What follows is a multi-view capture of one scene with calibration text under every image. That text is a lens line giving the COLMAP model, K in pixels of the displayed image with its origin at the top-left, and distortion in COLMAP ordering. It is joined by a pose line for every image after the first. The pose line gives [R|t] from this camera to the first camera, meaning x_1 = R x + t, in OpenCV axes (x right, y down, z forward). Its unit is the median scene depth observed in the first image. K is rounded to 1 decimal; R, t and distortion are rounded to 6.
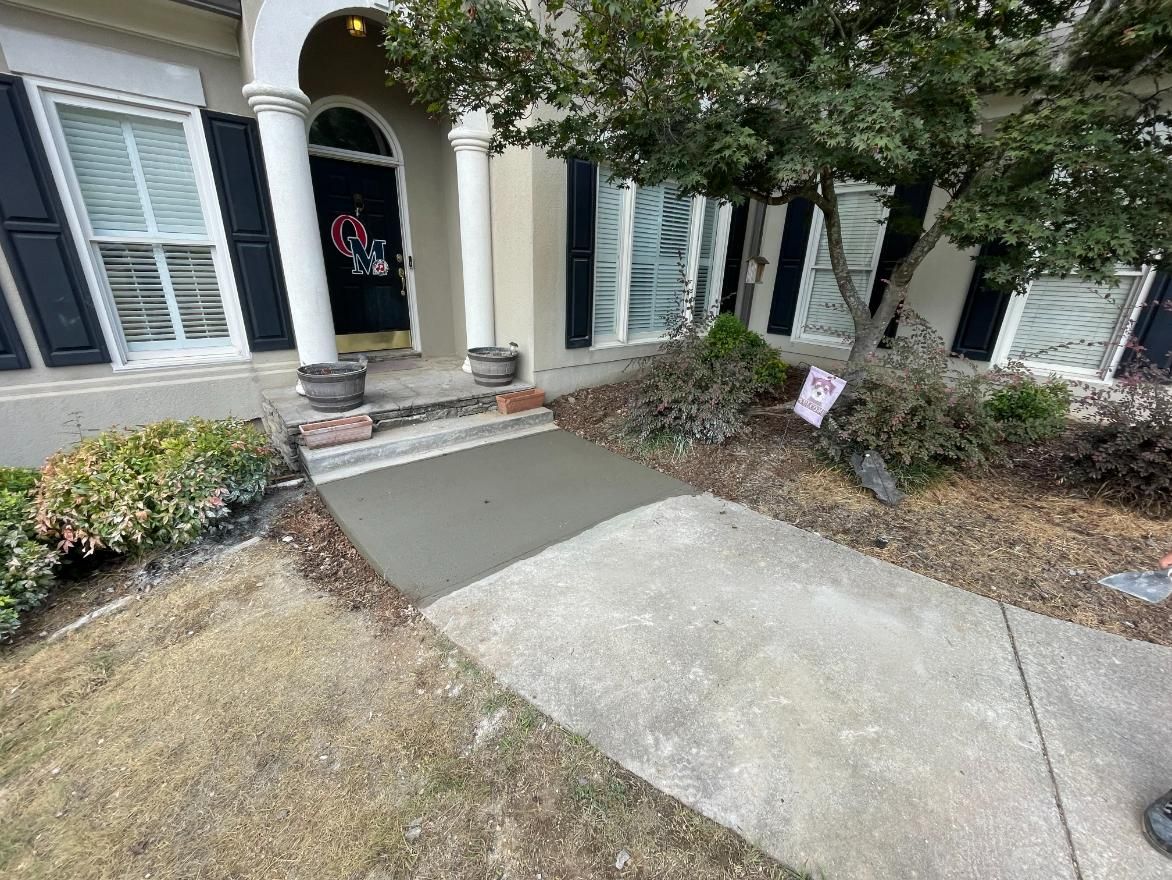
lens RADIAL K [[470.6, 0, 583.6], [0, 470.6, 440.3], [0, 0, 1]] dist [-0.003338, -0.000301]
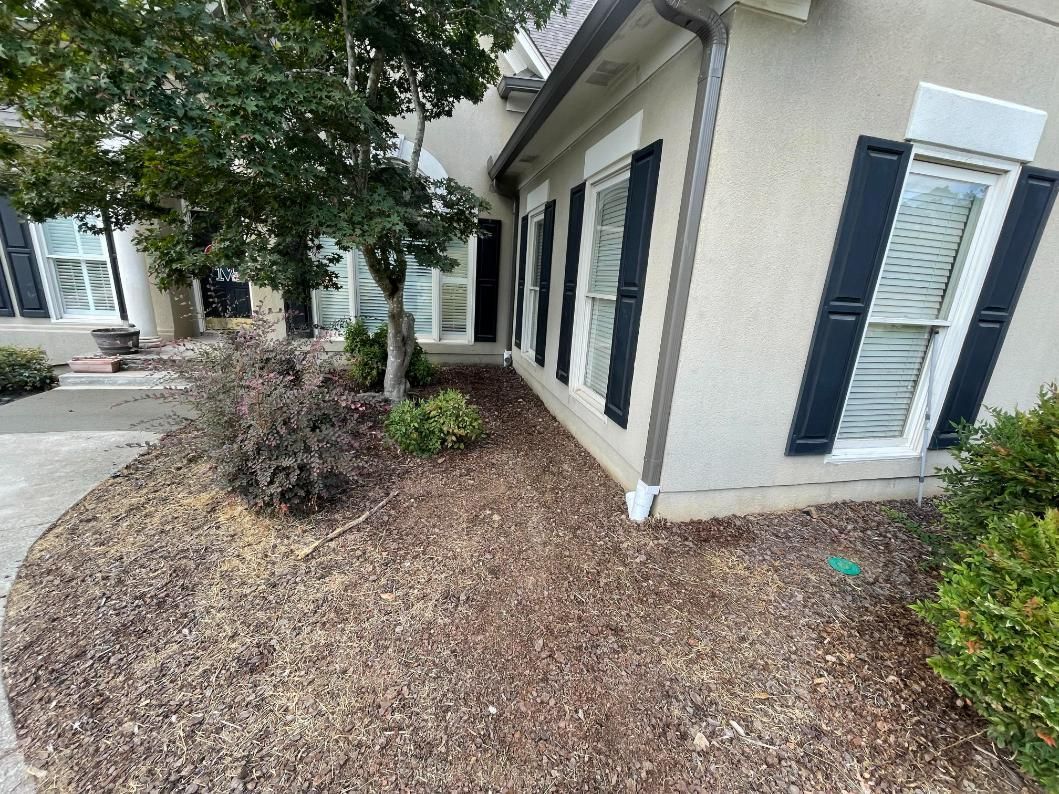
lens RADIAL K [[425.2, 0, 529.4], [0, 425.2, 396.7], [0, 0, 1]] dist [-0.003338, -0.000301]
pose [[0.896668, 0.145547, -0.418094, 1.531112], [-0.188704, 0.979975, -0.063557, -0.107184], [0.400472, 0.135885, 0.906177, 0.247540]]
